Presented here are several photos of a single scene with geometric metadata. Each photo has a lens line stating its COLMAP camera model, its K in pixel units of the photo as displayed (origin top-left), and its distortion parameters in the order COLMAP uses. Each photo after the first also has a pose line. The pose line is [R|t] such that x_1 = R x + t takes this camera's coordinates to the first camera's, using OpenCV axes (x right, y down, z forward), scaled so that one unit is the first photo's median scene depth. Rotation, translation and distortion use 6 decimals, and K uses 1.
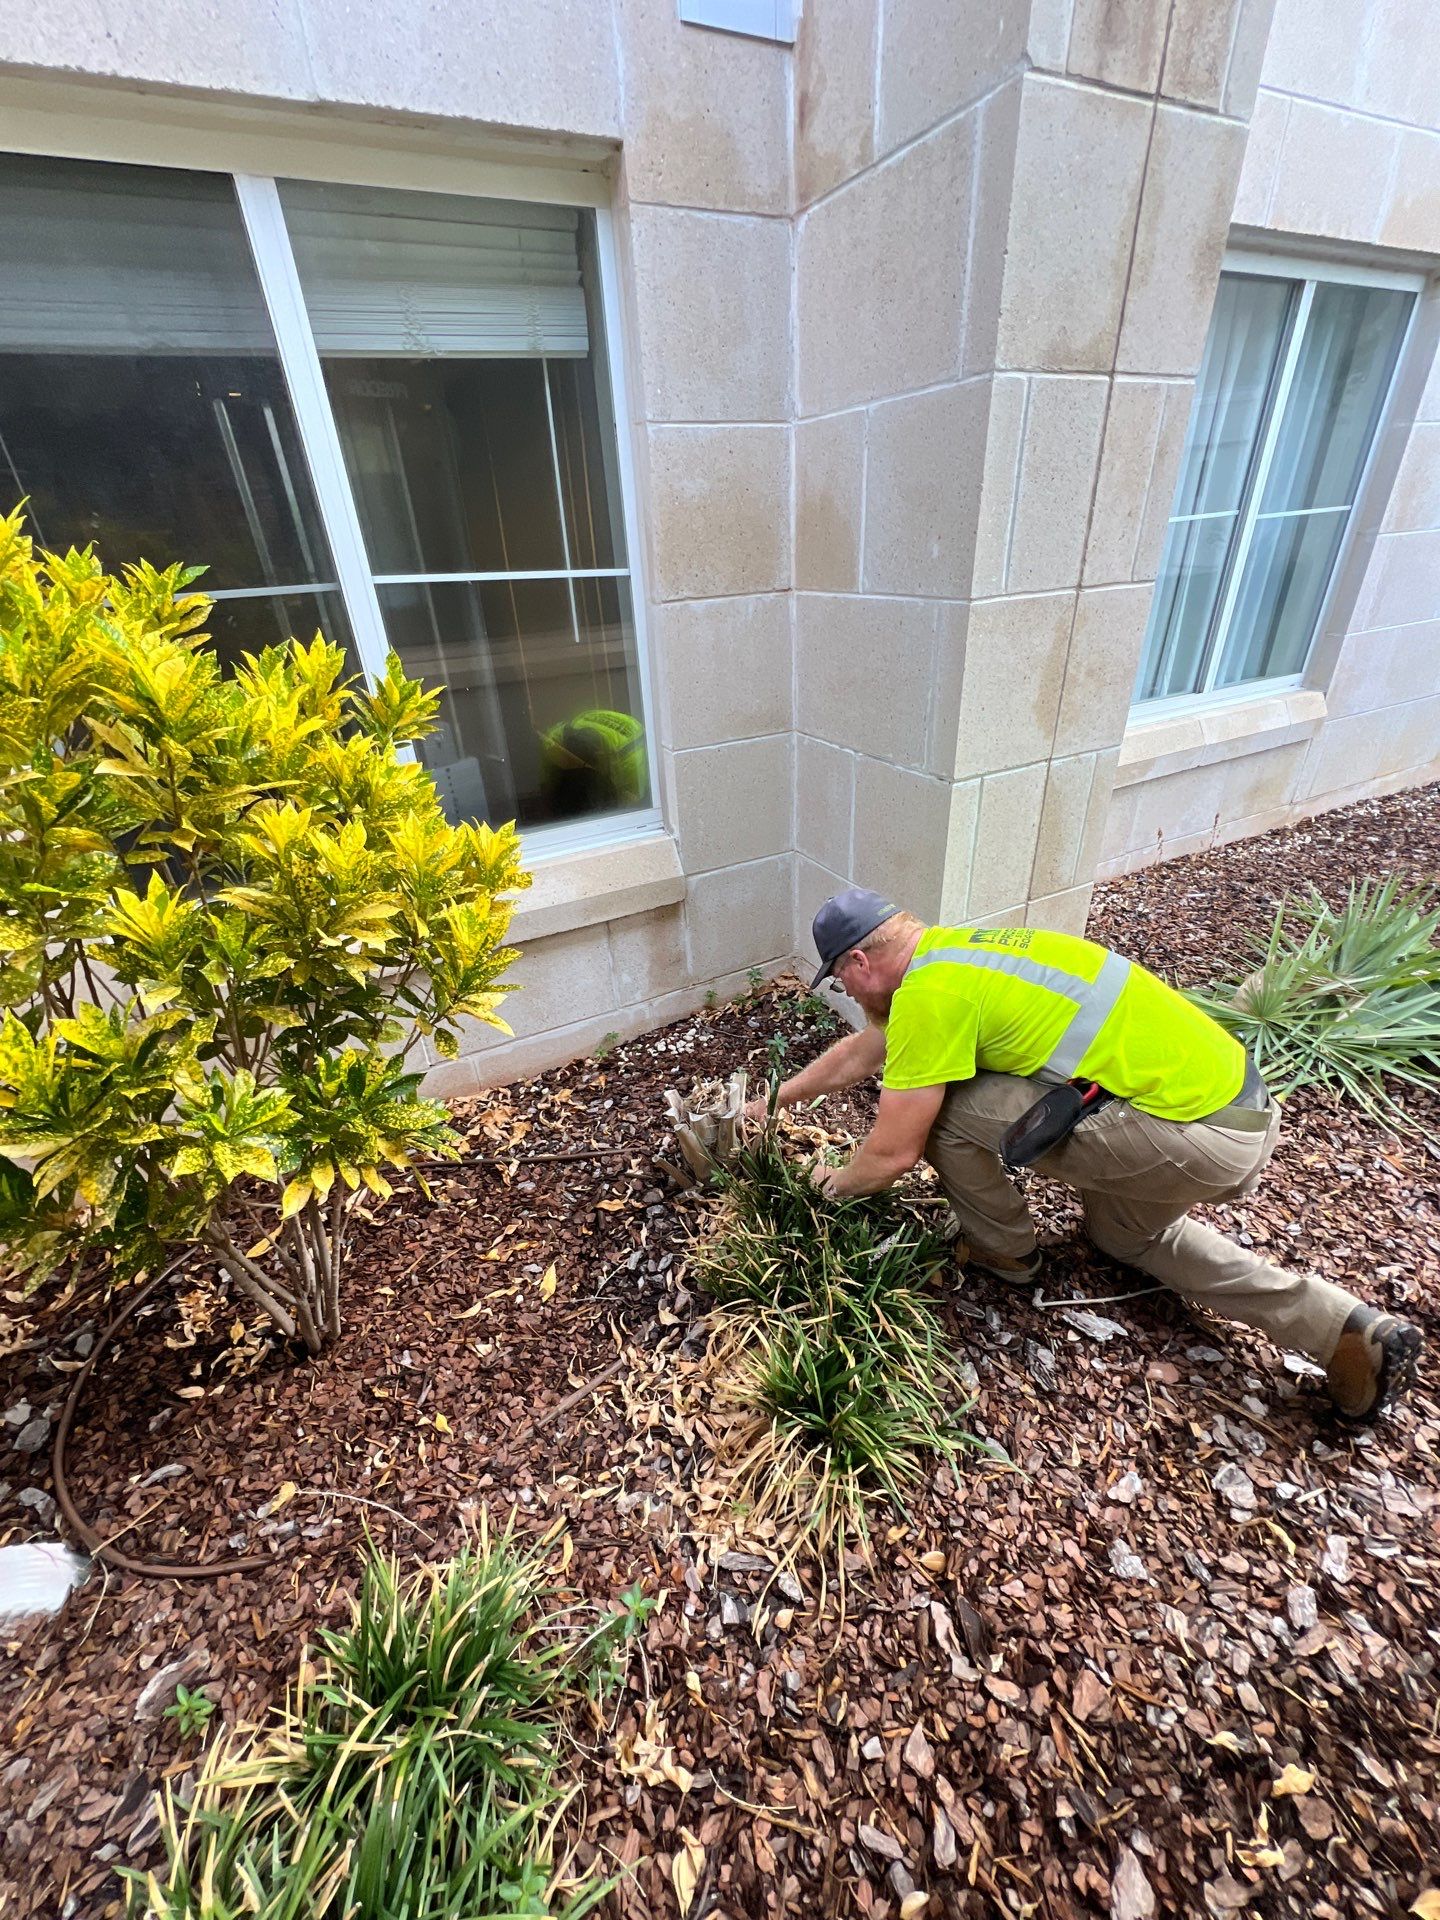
lens RADIAL K [[773.3, 0, 716.4], [0, 773.3, 953.8], [0, 0, 1]] dist [-0.000158, -0.000204]
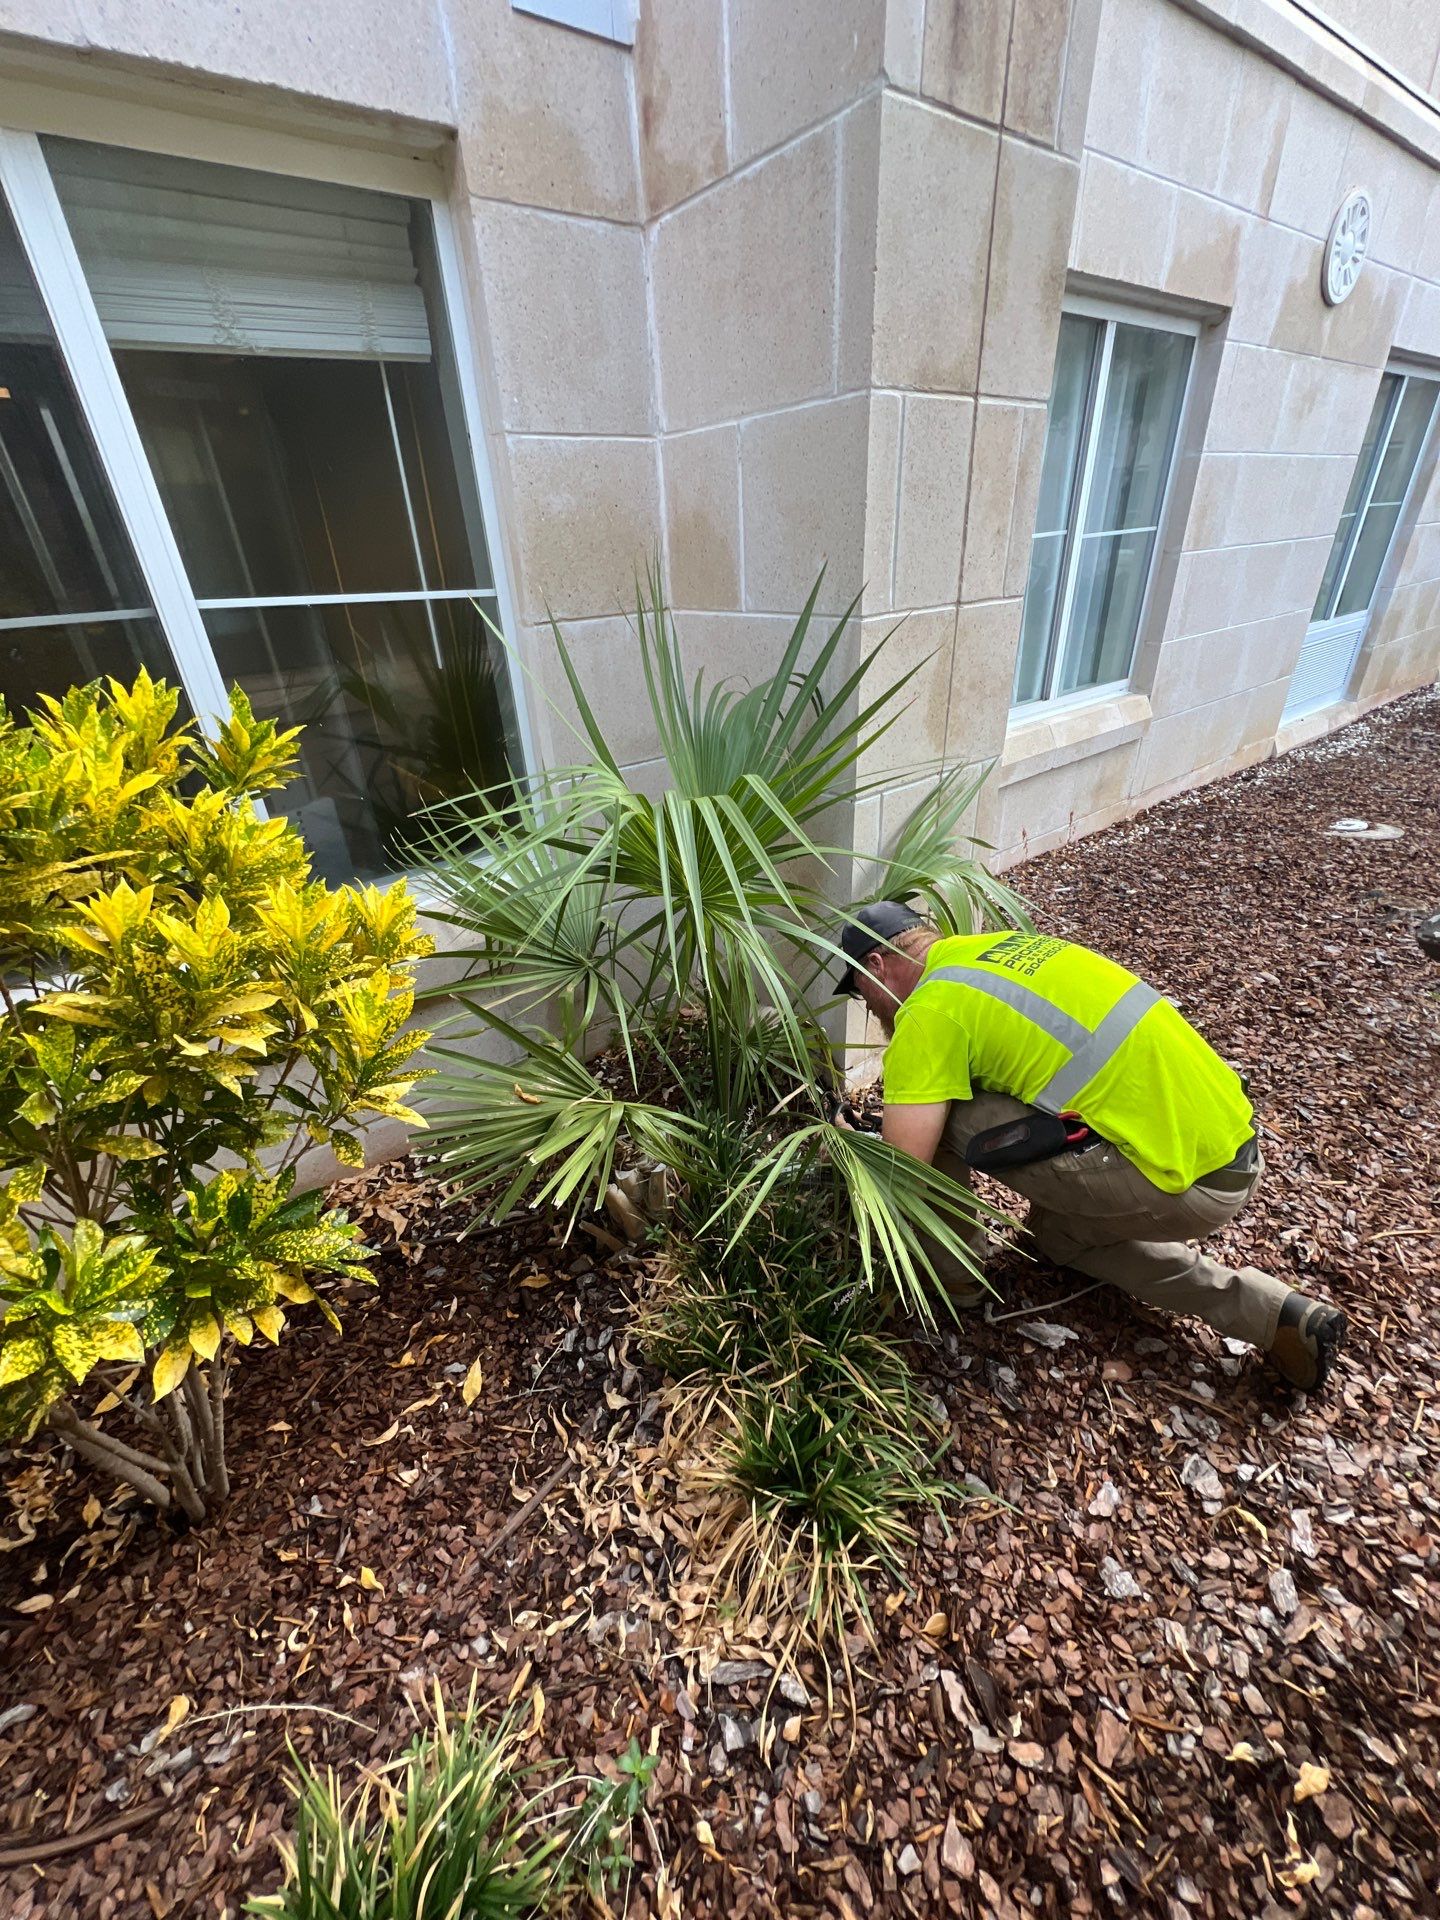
lens RADIAL K [[773.3, 0, 716.4], [0, 773.3, 953.8], [0, 0, 1]] dist [-0.000158, -0.000204]
pose [[0.982729, -0.085988, 0.163858, -0.062174], [0.089237, 0.995931, -0.012555, -0.040382], [-0.162112, 0.026960, 0.986404, 0.080579]]
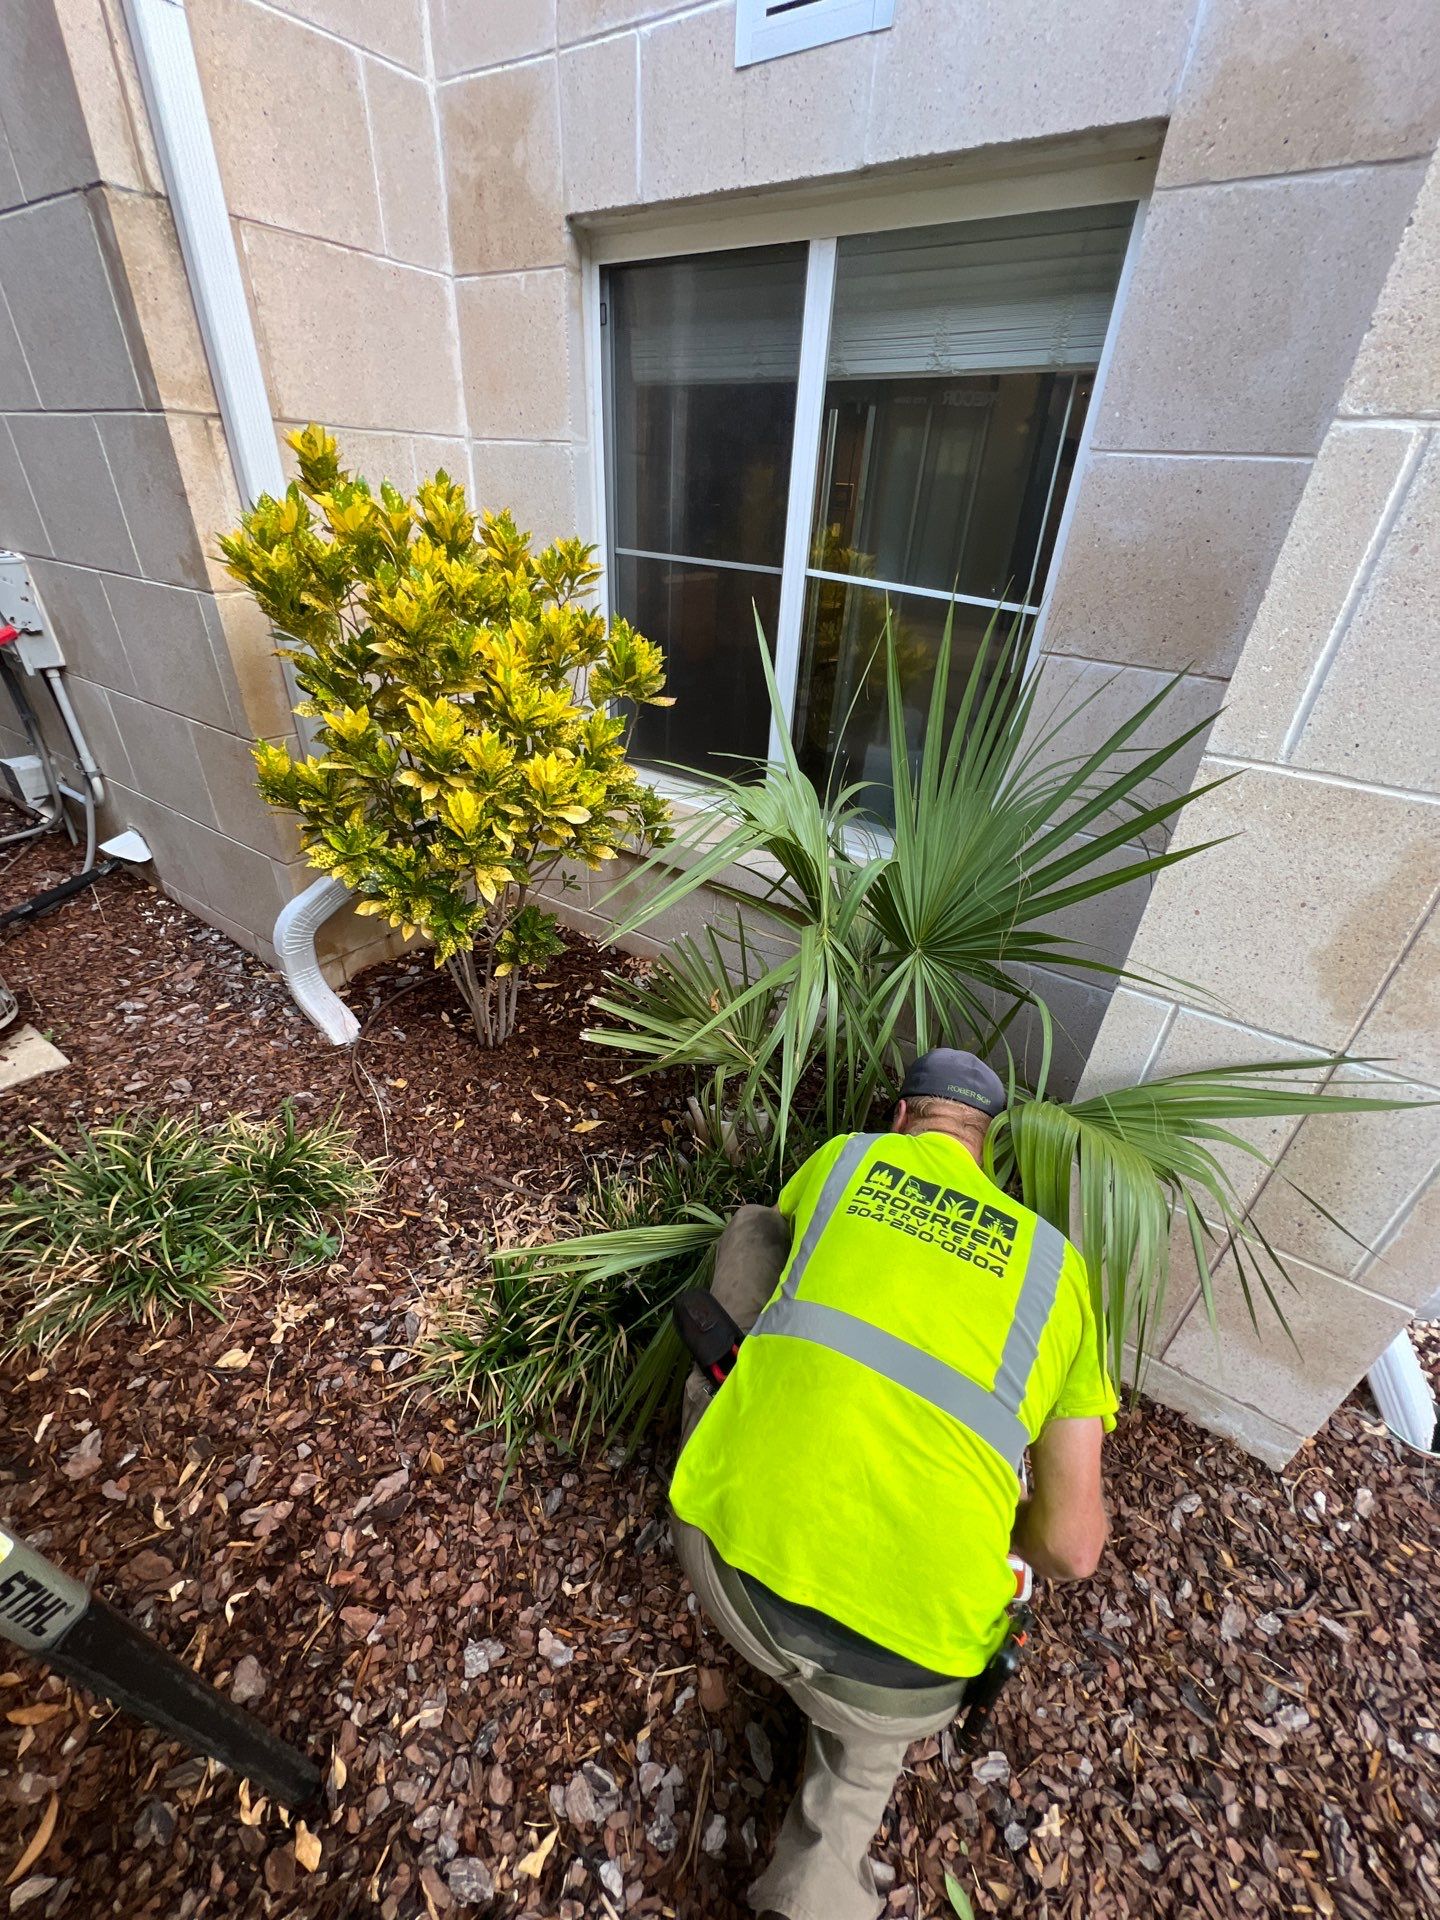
lens RADIAL K [[773.3, 0, 716.4], [0, 773.3, 953.8], [0, 0, 1]] dist [-0.000158, -0.000204]
pose [[0.475078, 0.519785, -0.710017, 0.838362], [-0.490711, 0.826270, 0.276552, -0.350316], [0.730413, 0.217030, 0.647607, 0.353211]]
